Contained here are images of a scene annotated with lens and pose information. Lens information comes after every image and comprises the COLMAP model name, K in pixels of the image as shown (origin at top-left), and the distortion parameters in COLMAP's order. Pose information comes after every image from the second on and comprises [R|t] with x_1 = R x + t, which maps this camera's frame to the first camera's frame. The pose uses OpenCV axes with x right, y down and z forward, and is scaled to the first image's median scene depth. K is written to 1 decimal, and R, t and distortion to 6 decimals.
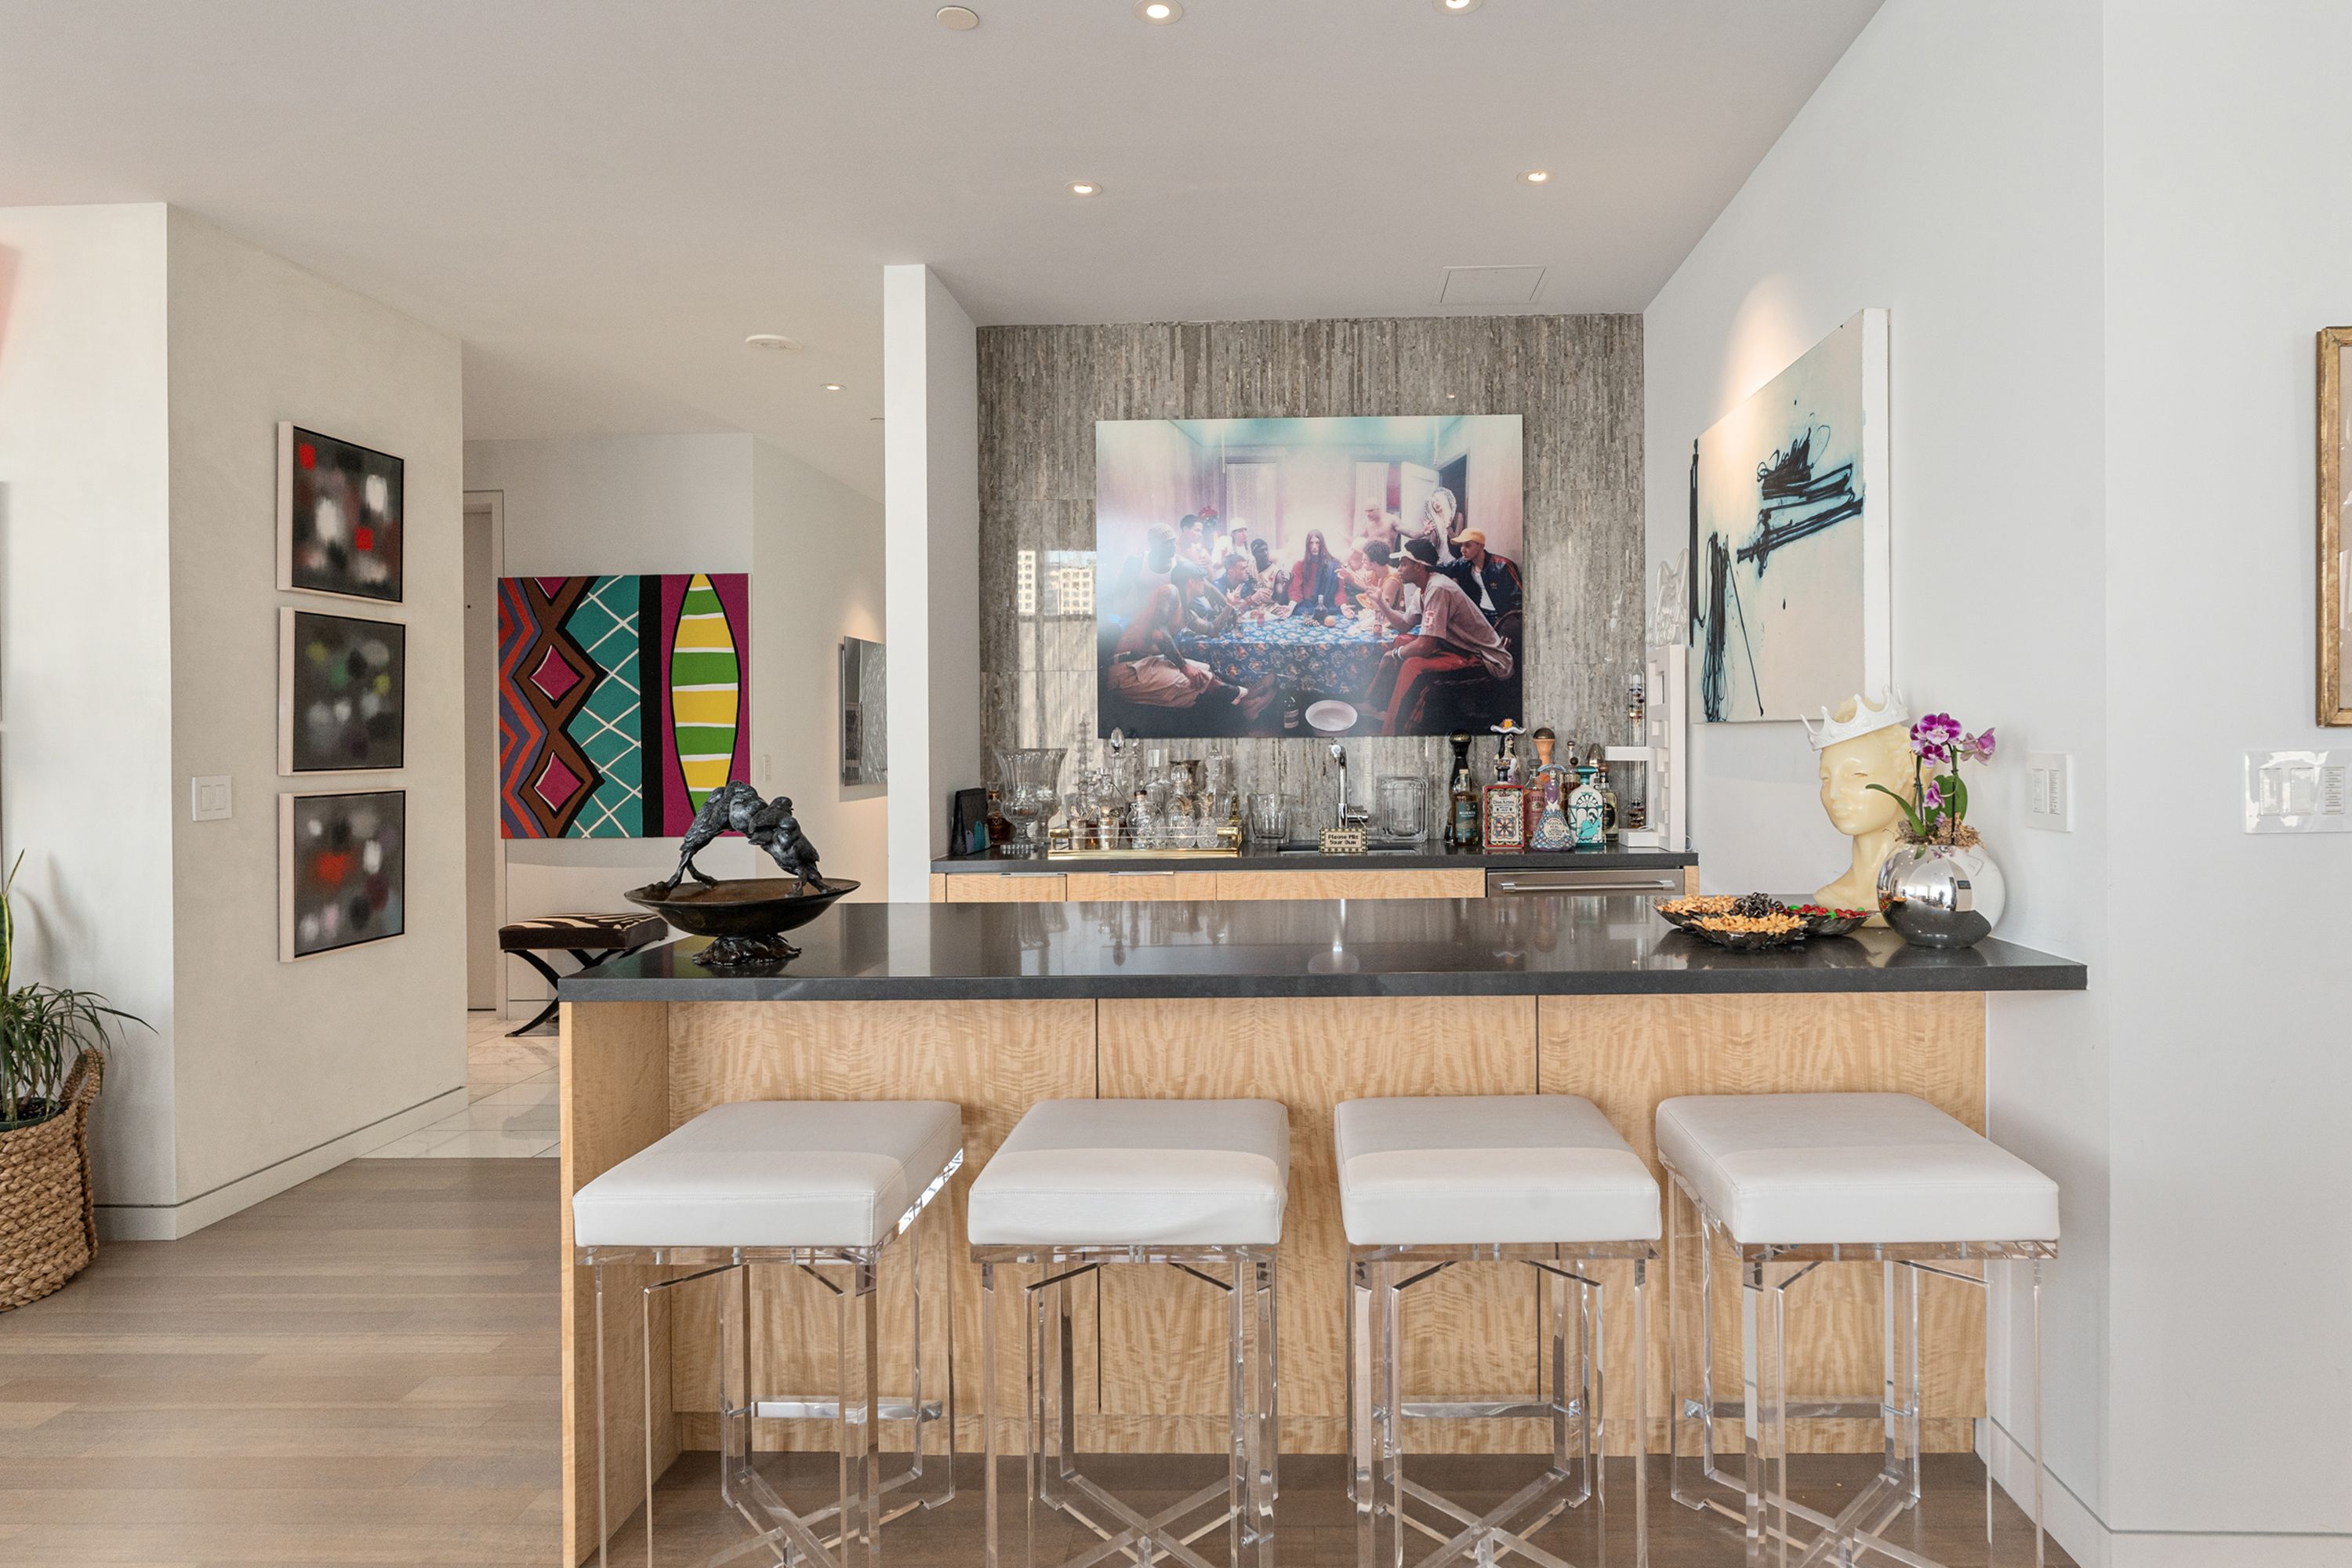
lens RADIAL K [[1276.0, 0, 1224.6], [0, 1276.0, 726.0], [0, 0, 1]] dist [-0.004775, -0.000049]
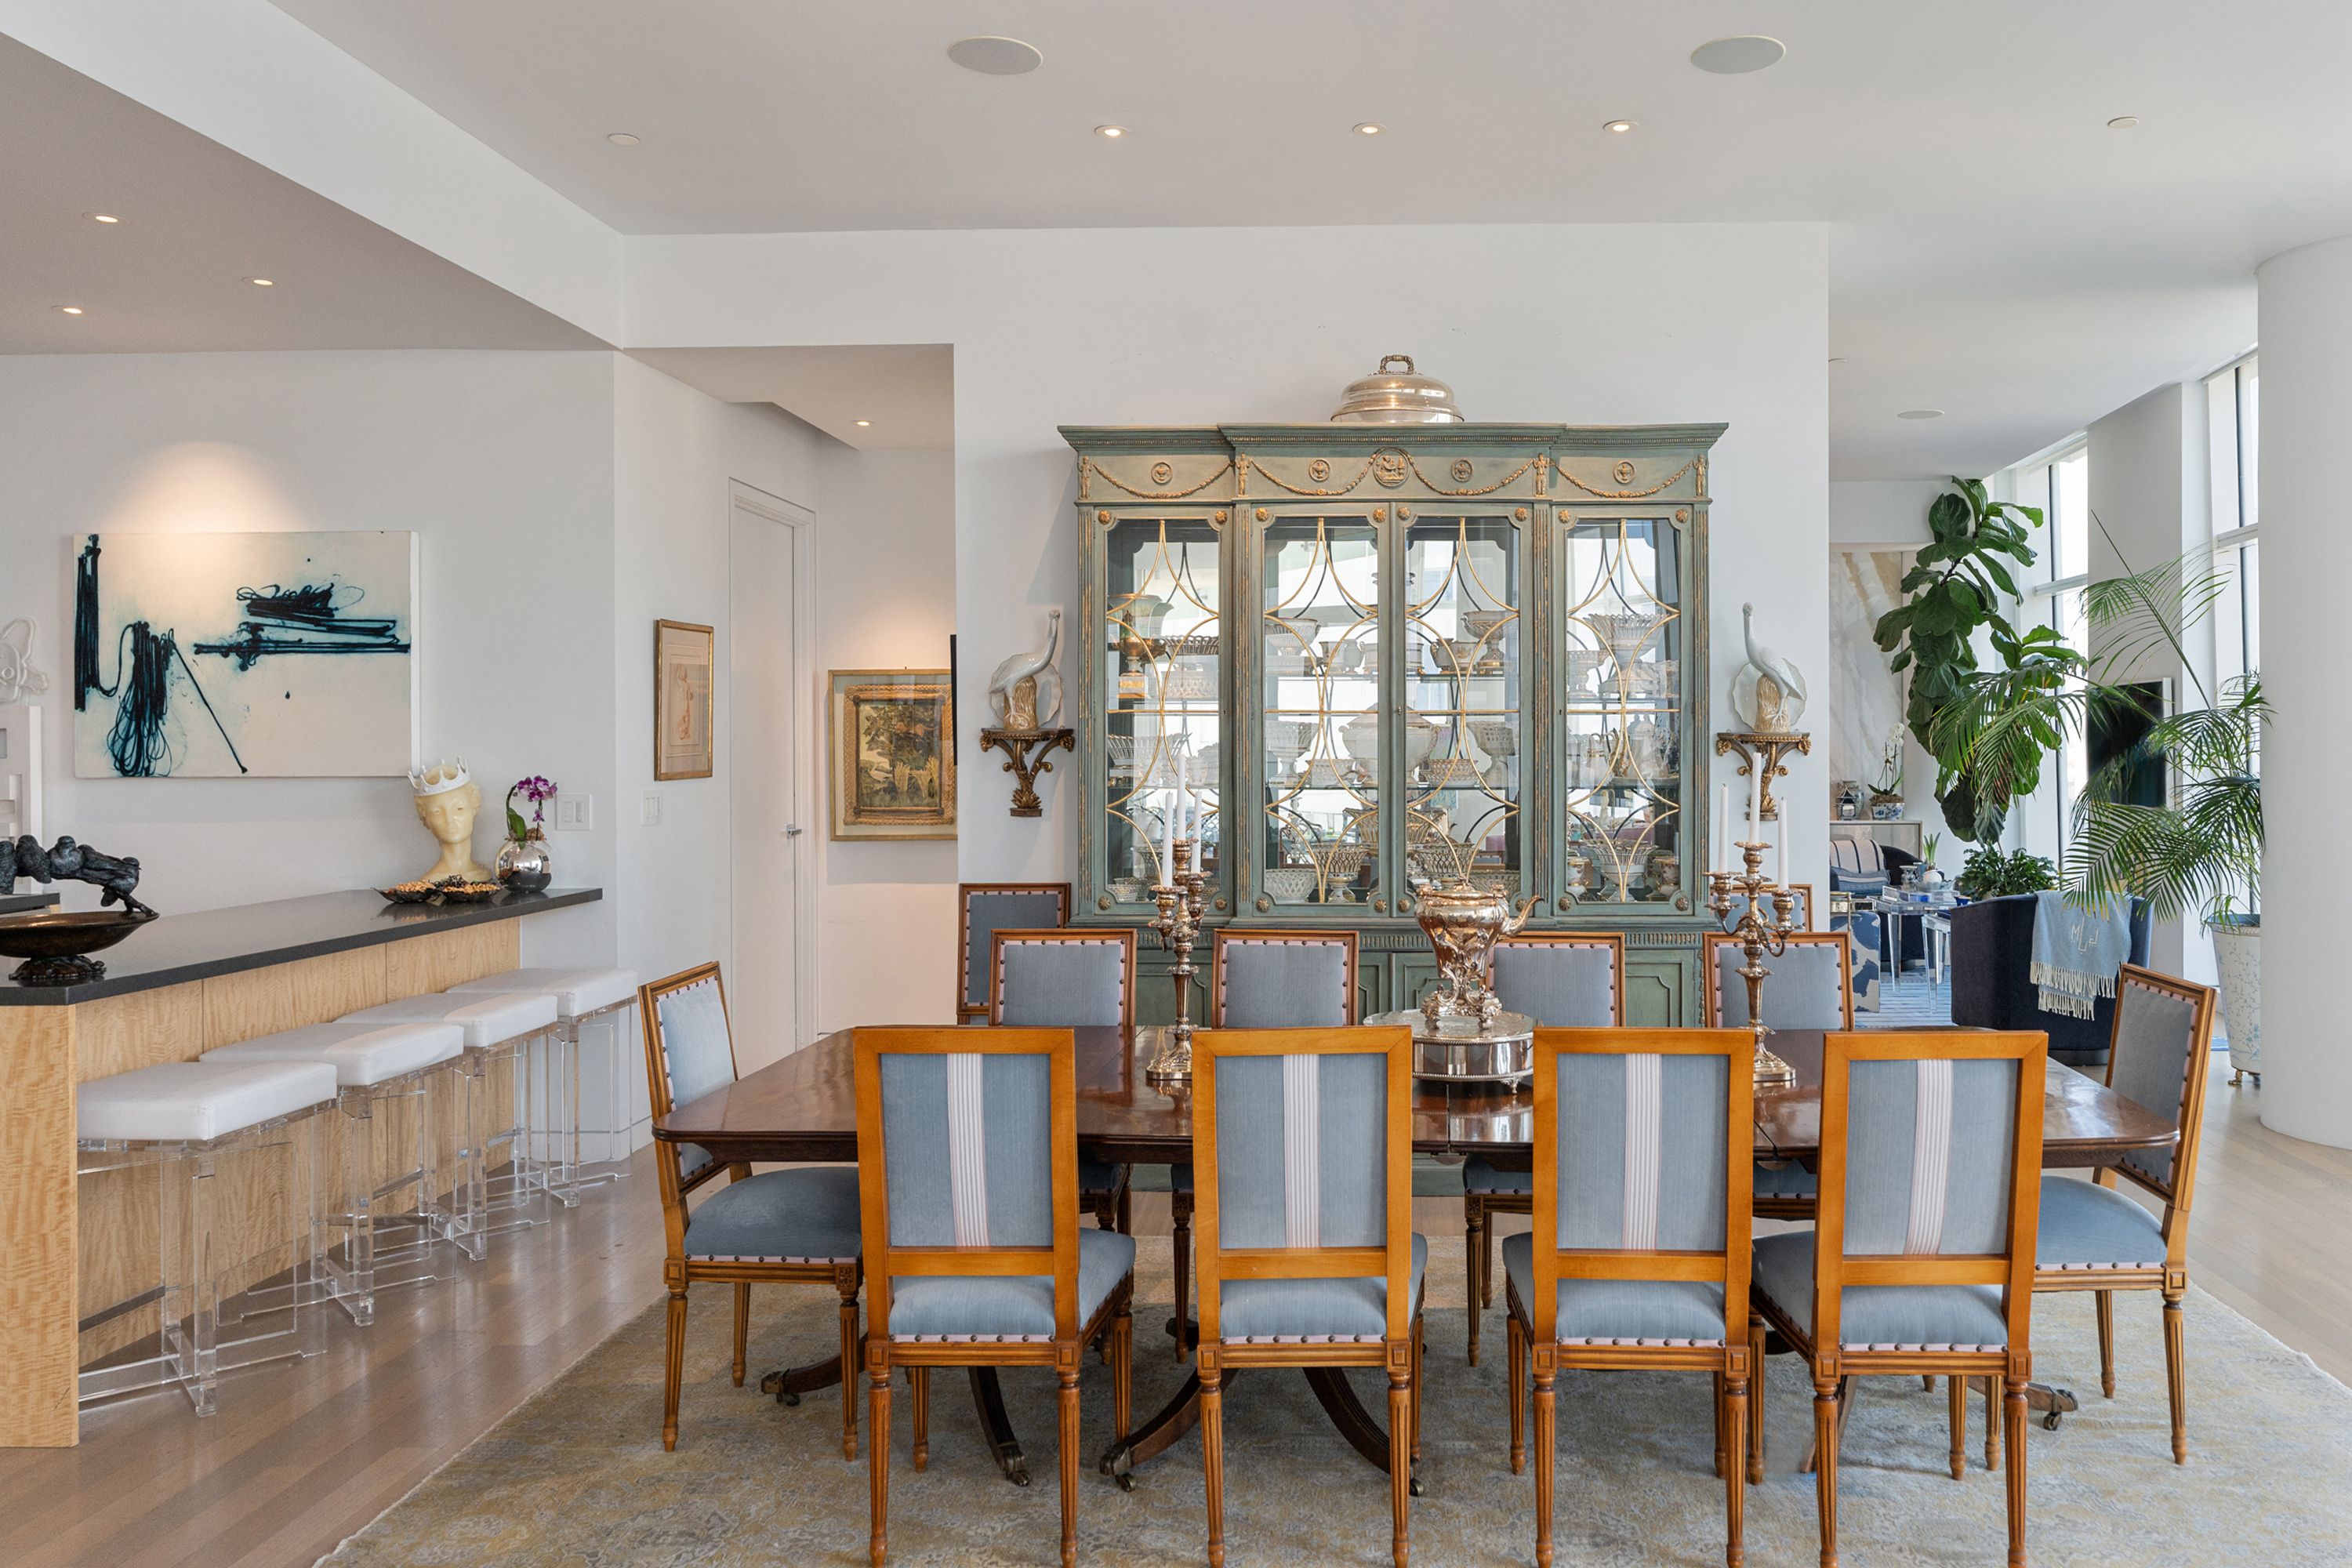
lens RADIAL K [[1592.1, 0, 1176.1], [0, 1592.1, 772.3], [0, 0, 1]] dist [-0.000296, 0.000125]
pose [[0.075540, -0.000730, 0.997142, -1.750457], [-0.004061, 0.999991, 0.001040, -0.019708], [-0.997134, -0.004128, 0.075537, -0.188036]]
